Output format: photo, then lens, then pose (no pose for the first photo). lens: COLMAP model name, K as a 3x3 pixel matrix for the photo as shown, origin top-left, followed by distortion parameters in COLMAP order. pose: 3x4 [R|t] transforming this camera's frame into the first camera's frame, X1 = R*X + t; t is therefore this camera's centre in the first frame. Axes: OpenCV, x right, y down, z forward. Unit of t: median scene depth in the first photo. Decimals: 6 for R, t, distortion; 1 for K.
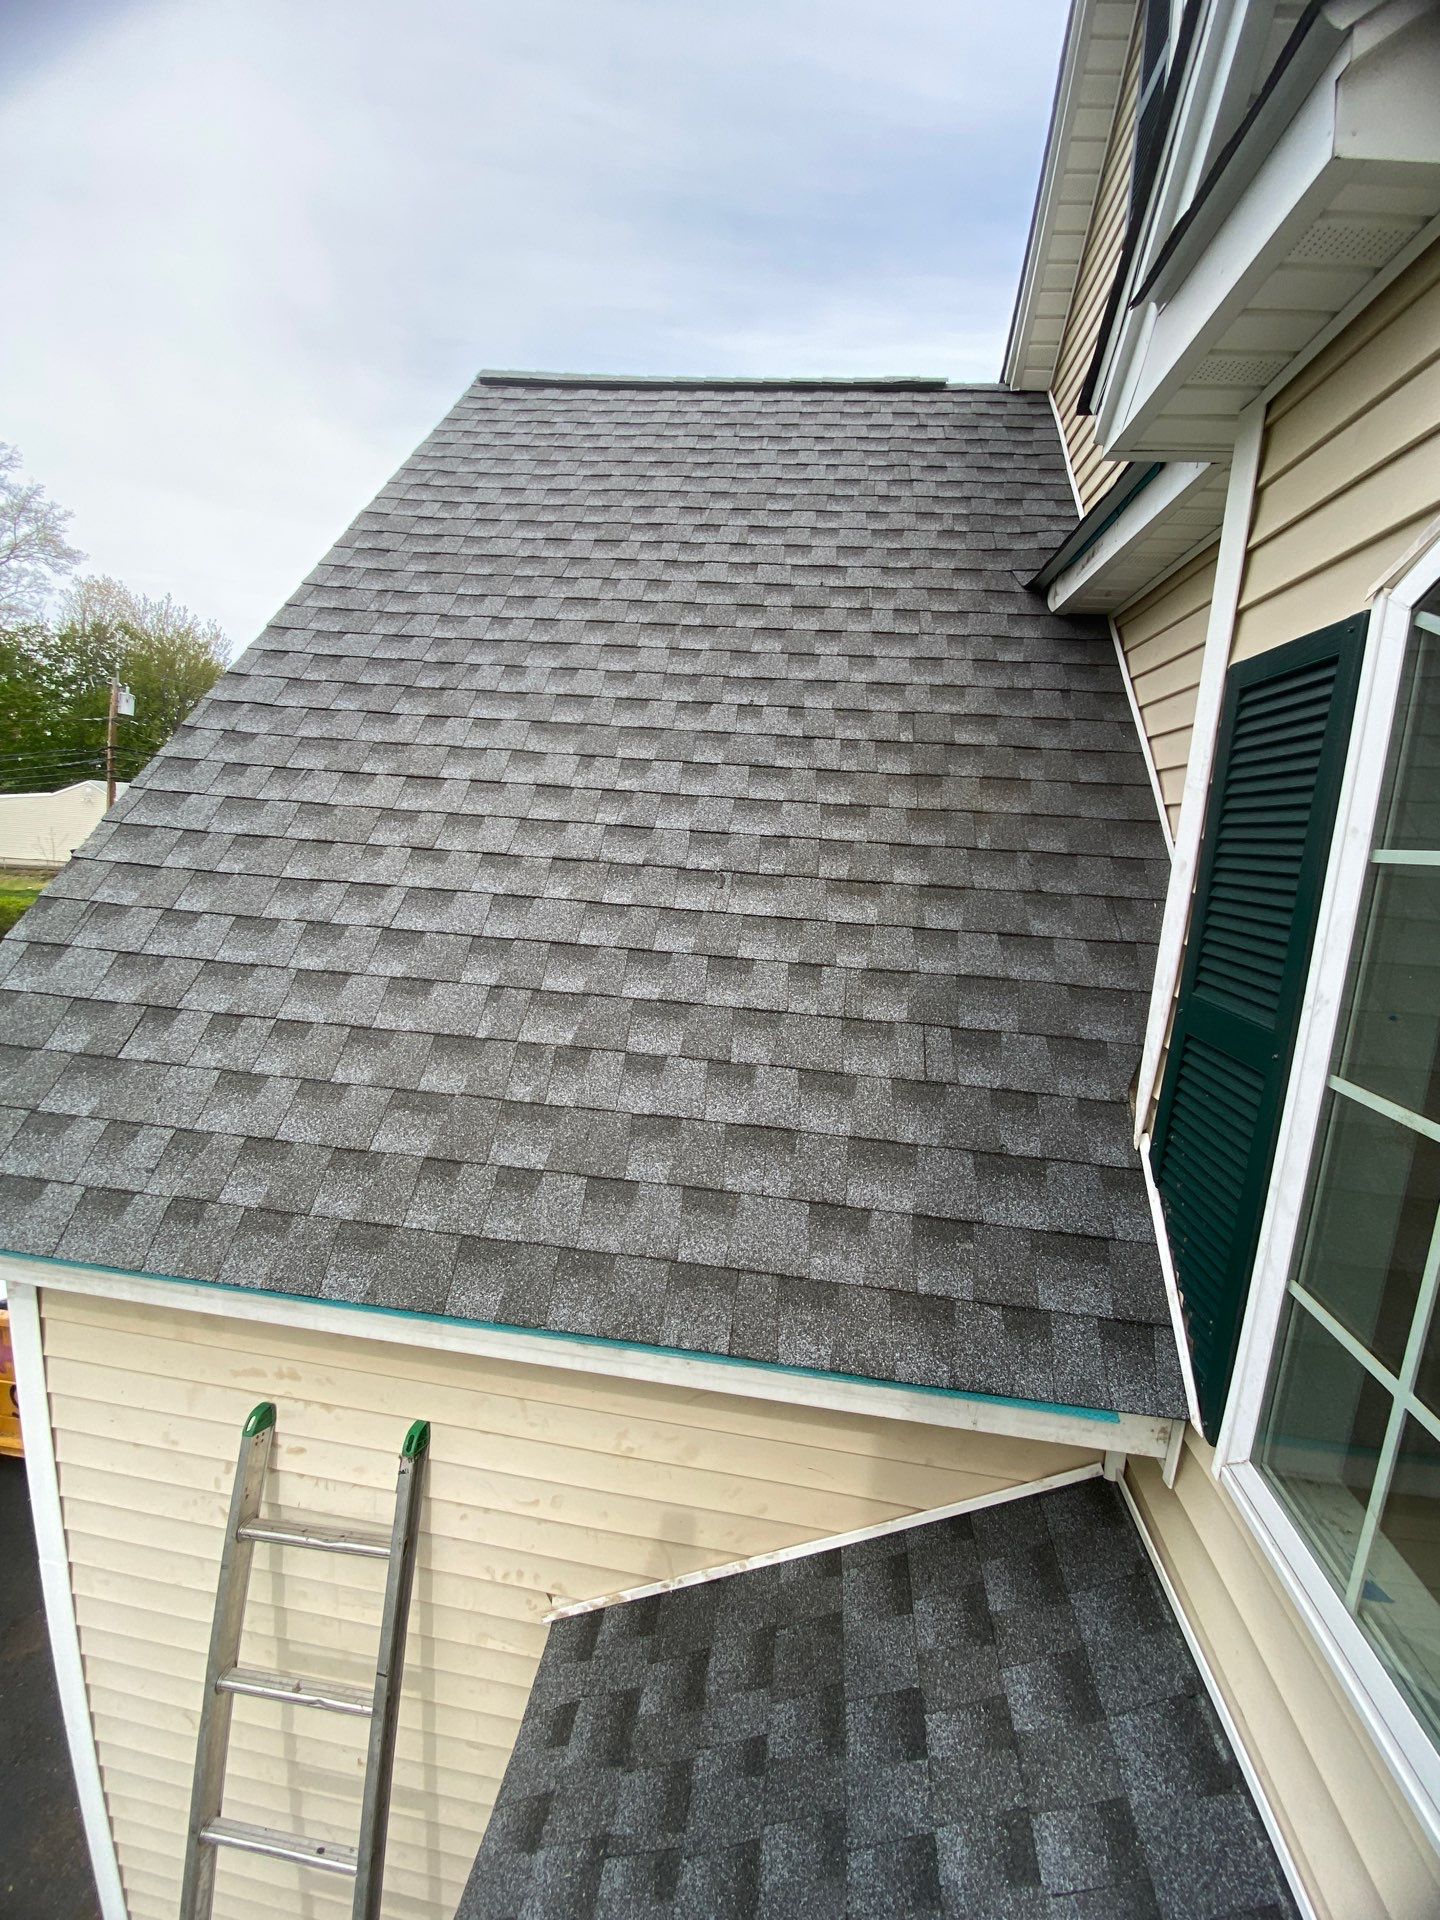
lens RADIAL K [[782.7, 0, 718.0], [0, 782.7, 947.7], [0, 0, 1]] dist [0.007168, -0.013920]
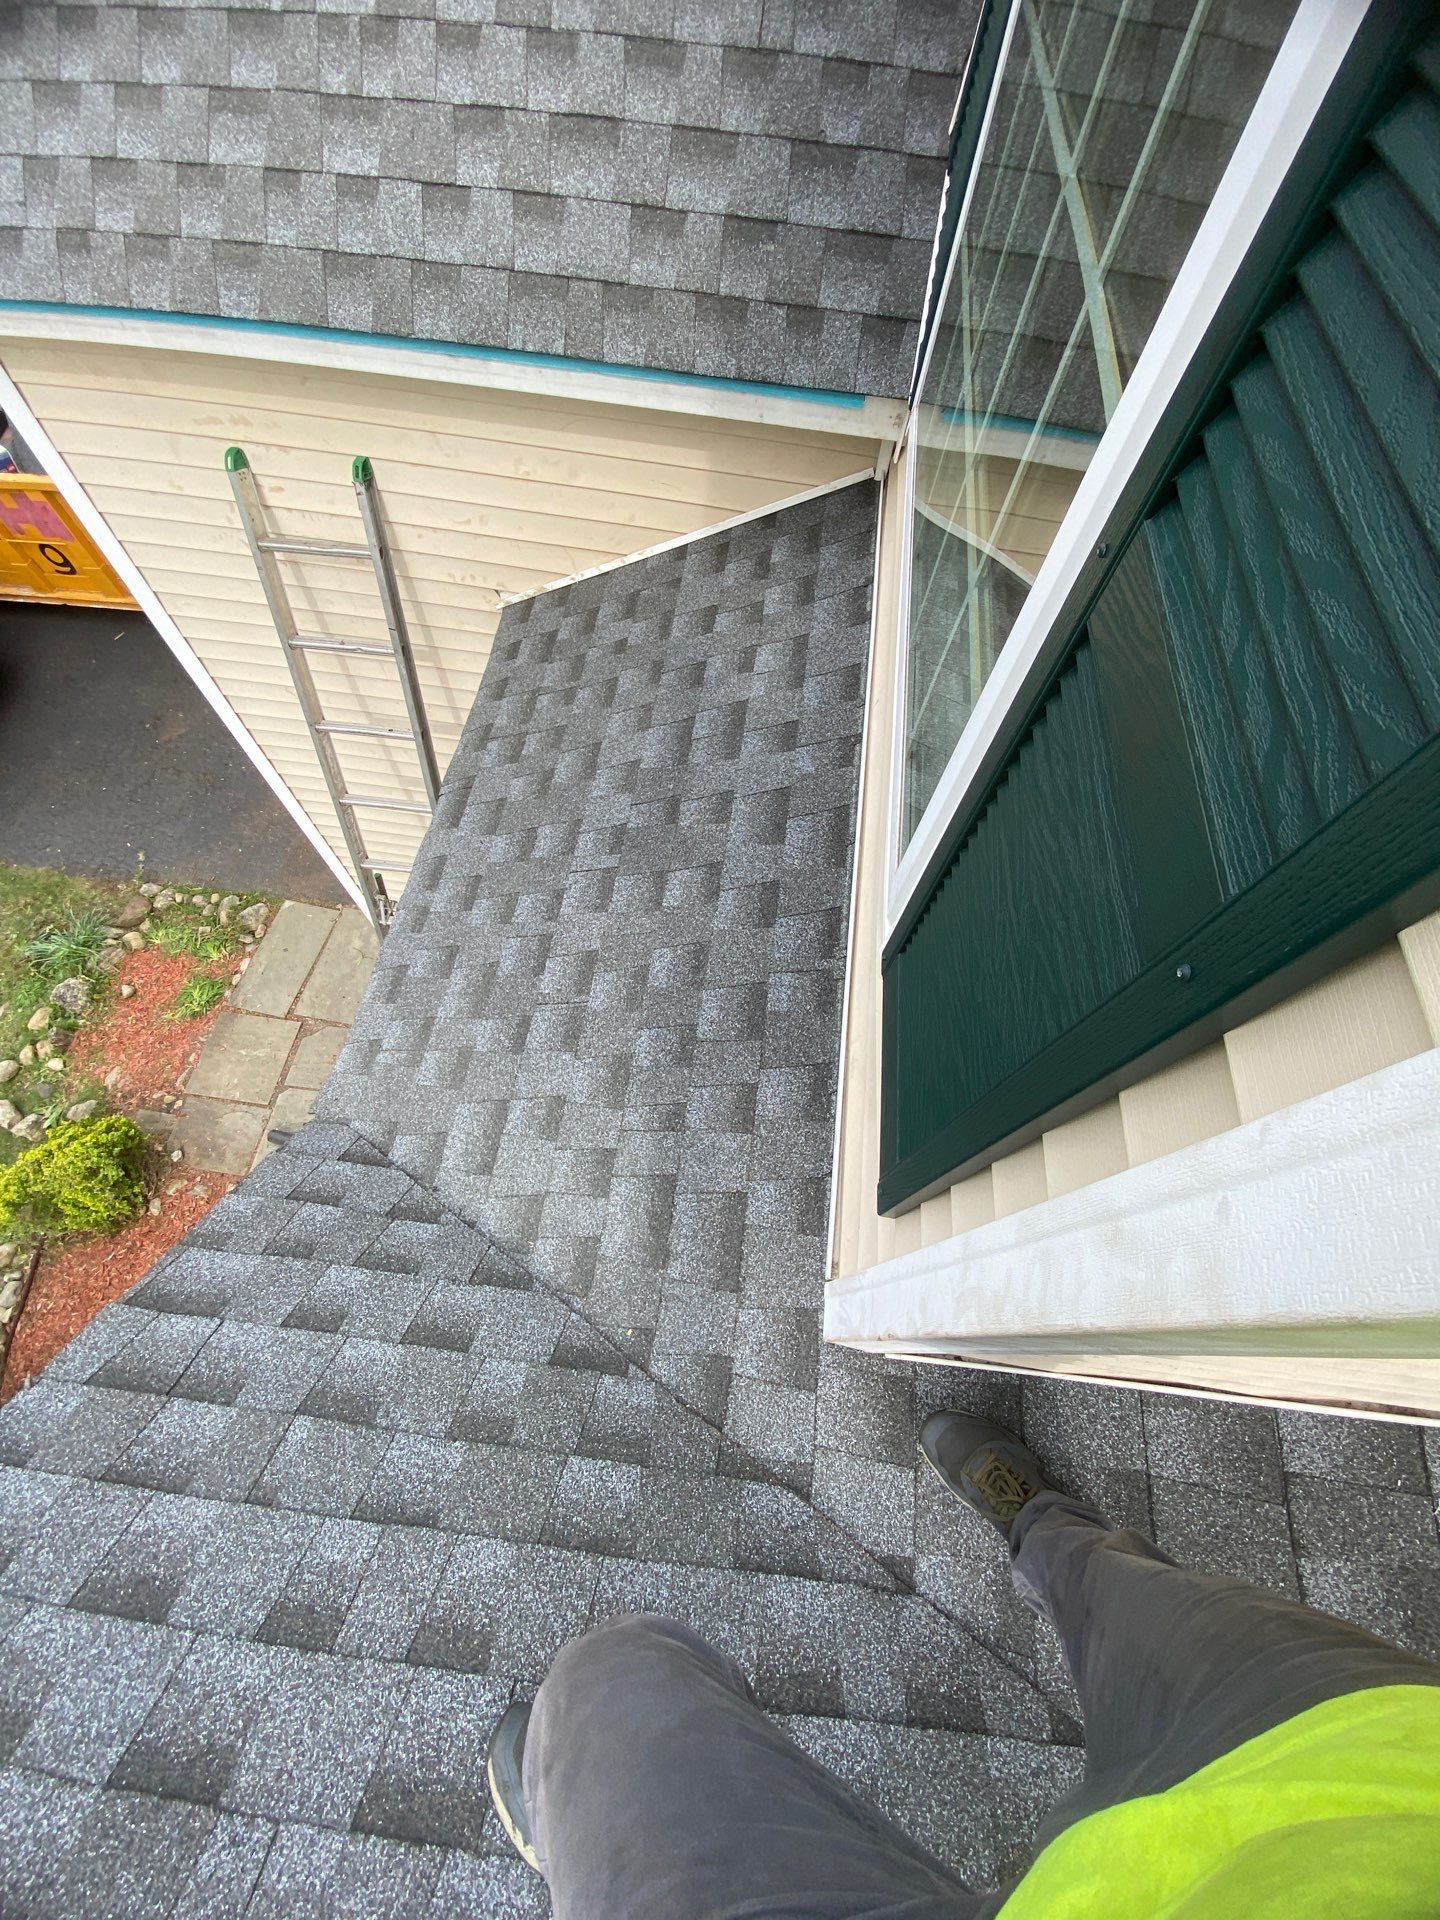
lens RADIAL K [[782.7, 0, 711.7], [0, 782.7, 946.9], [0, 0, 1]] dist [0.007168, -0.013920]
pose [[0.999847, -0.011127, -0.013508, 0.224718], [0.017465, 0.585445, 0.810524, 0.055366], [-0.001111, -0.810636, 0.585549, -0.440869]]
